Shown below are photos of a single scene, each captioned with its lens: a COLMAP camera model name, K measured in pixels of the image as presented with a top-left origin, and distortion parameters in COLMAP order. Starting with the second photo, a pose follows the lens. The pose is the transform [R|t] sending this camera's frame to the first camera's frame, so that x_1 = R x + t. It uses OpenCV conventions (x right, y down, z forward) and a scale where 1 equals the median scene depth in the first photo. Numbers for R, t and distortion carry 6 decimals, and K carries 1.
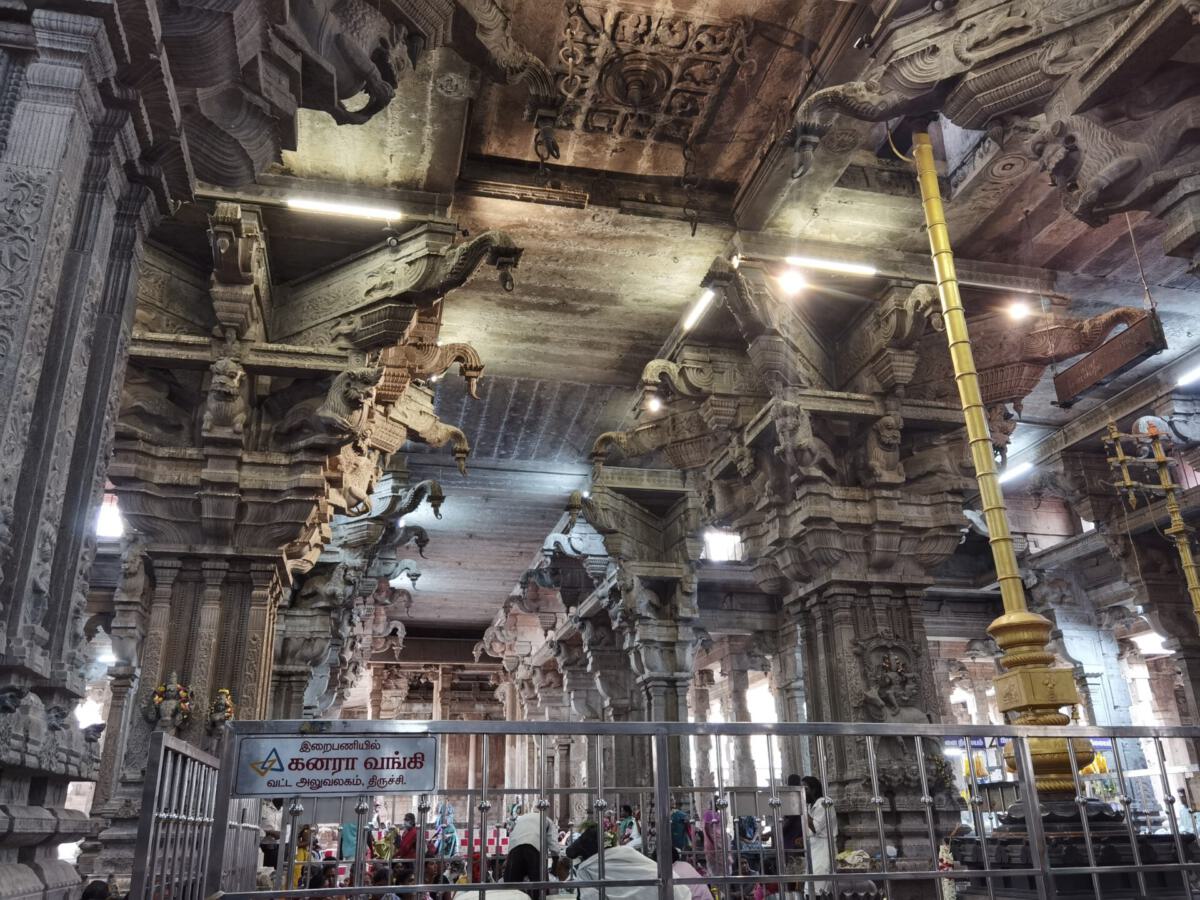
lens RADIAL K [[954.8, 0, 582.6], [0, 954.8, 443.8], [0, 0, 1]] dist [0.010170, 0.005223]
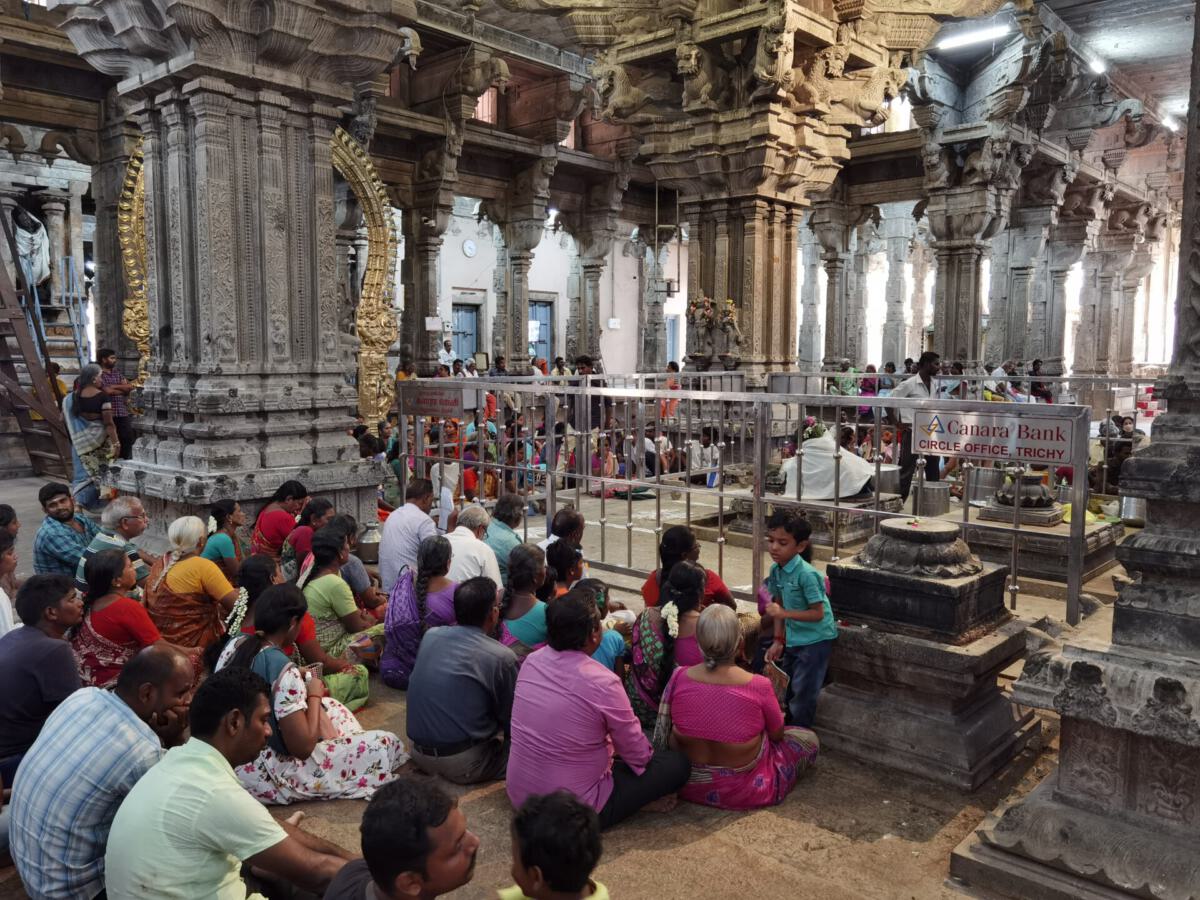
lens RADIAL K [[954.8, 0, 582.6], [0, 954.8, 443.8], [0, 0, 1]] dist [0.010170, 0.005223]
pose [[0.573798, 0.095255, -0.813438, 0.369770], [0.297515, 0.901119, 0.315389, -0.031019], [0.763047, -0.422980, 0.488721, 0.043647]]
